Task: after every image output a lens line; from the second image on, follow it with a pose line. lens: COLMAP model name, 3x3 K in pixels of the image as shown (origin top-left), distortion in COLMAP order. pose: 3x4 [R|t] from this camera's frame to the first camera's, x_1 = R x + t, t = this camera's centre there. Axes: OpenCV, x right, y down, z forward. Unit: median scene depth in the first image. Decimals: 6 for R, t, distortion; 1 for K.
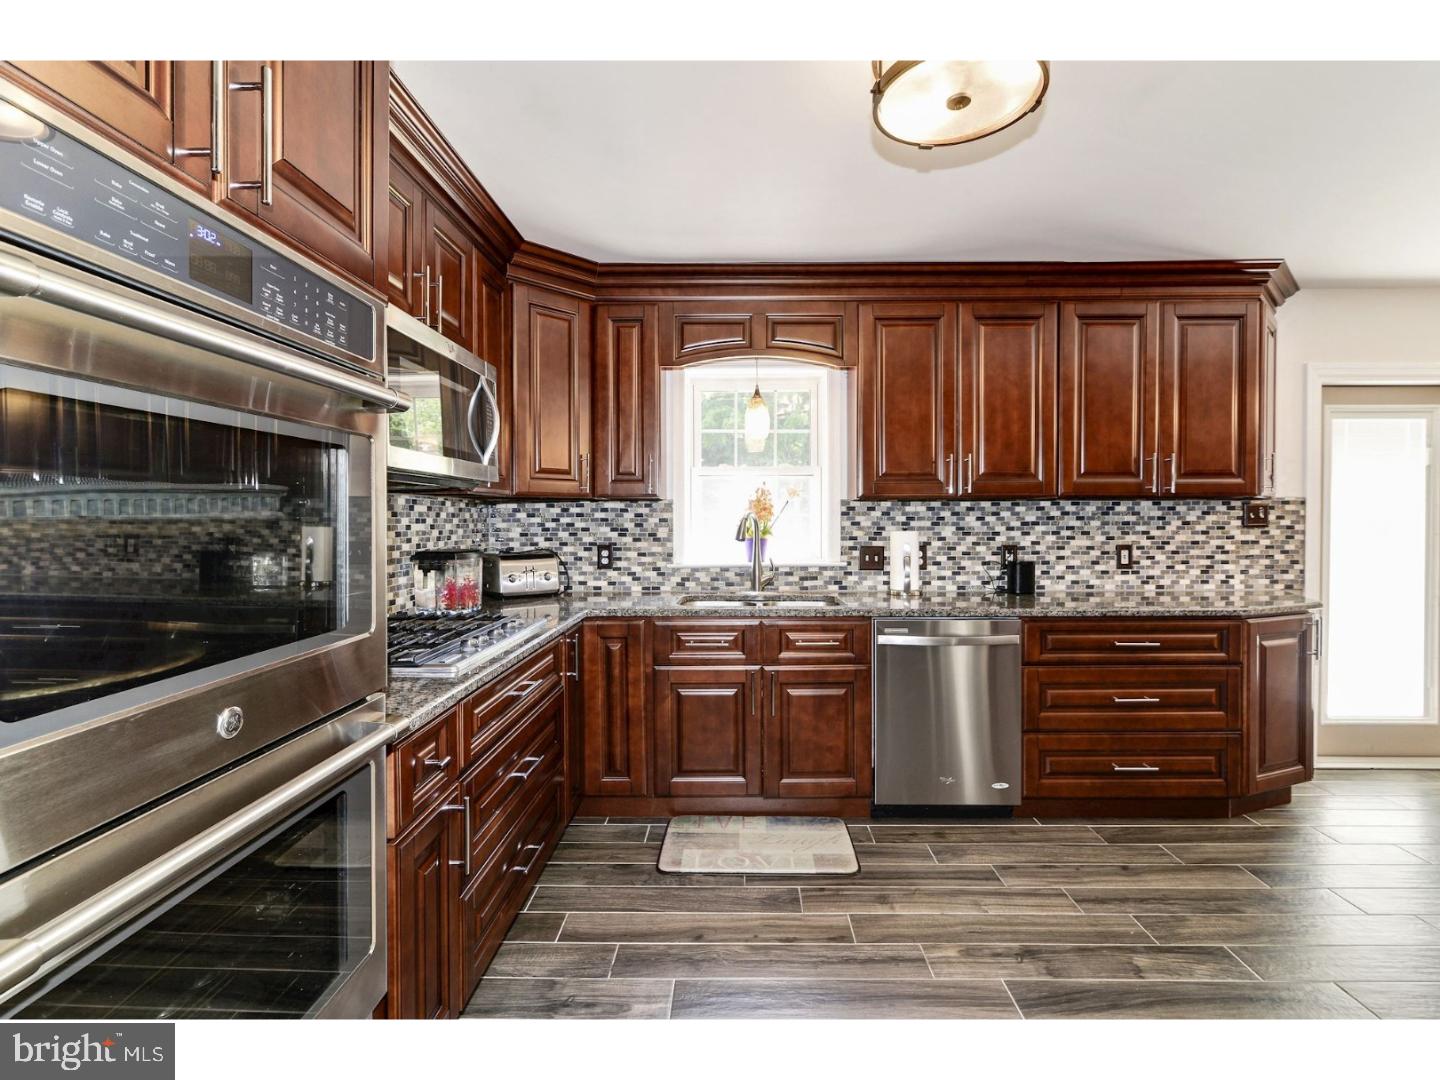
lens RADIAL K [[652.2, 0, 744.8], [0, 652.2, 525.9], [0, 0, 1]] dist [-0.008611, 0.001467]
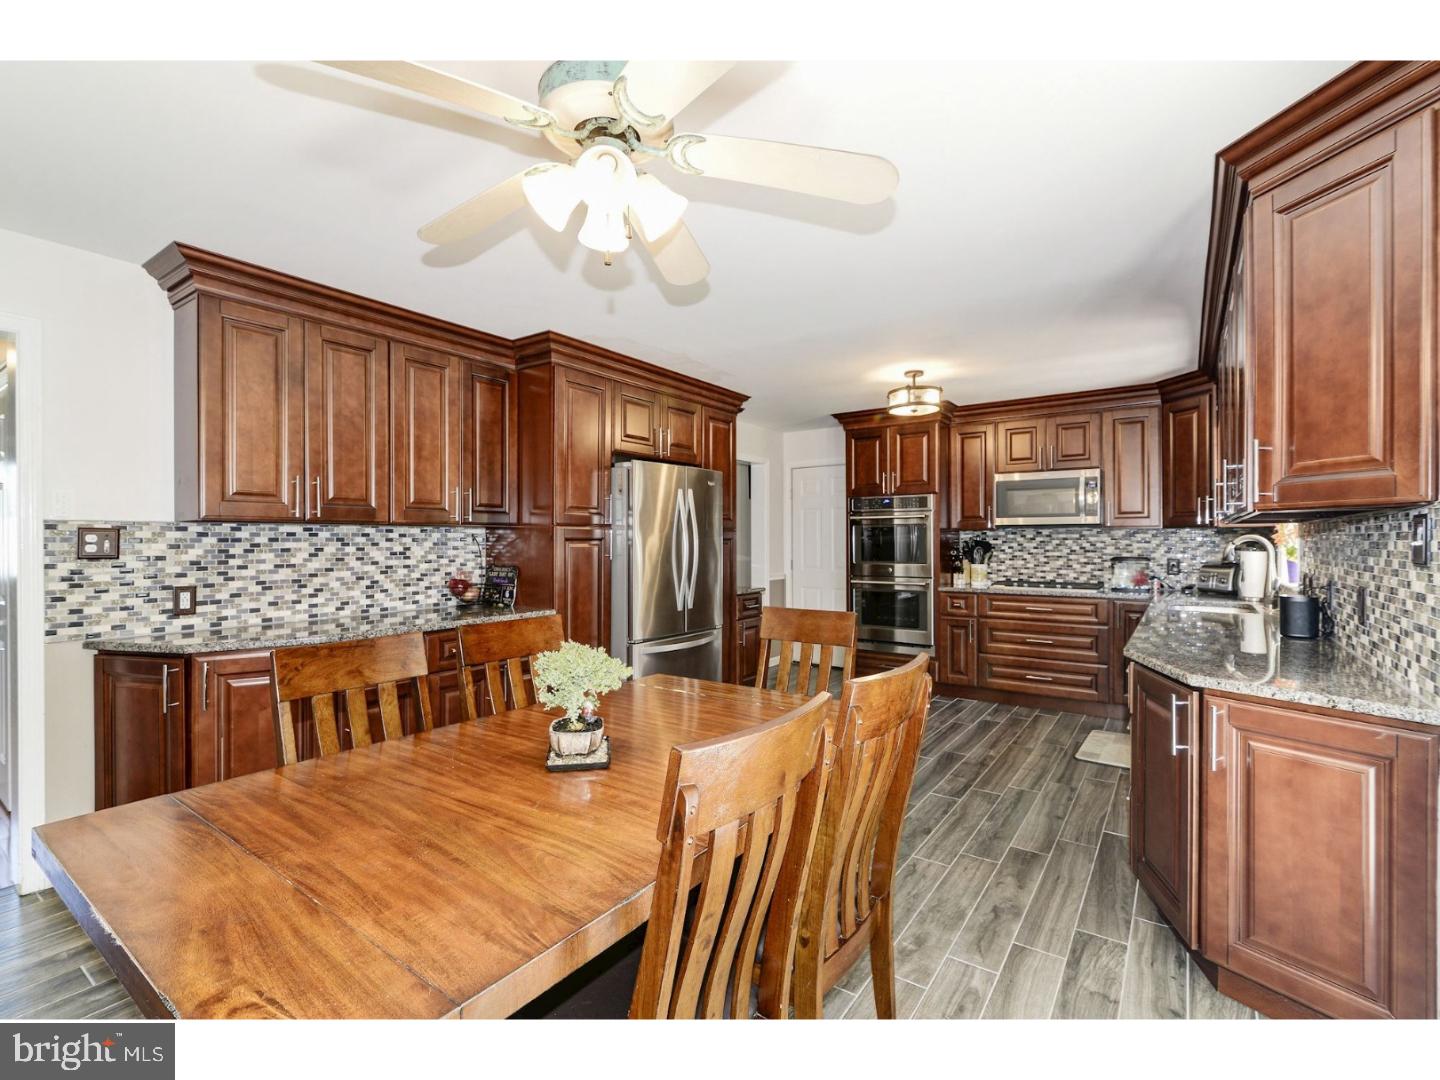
lens RADIAL K [[652.2, 0, 726.7], [0, 652.2, 541.4], [0, 0, 1]] dist [-0.008611, 0.001467]
pose [[-0.558494, 0.005249, -0.829492, 1.453782], [-0.004740, 0.999943, 0.009518, -0.018607], [0.829495, 0.009247, -0.558438, 0.843781]]
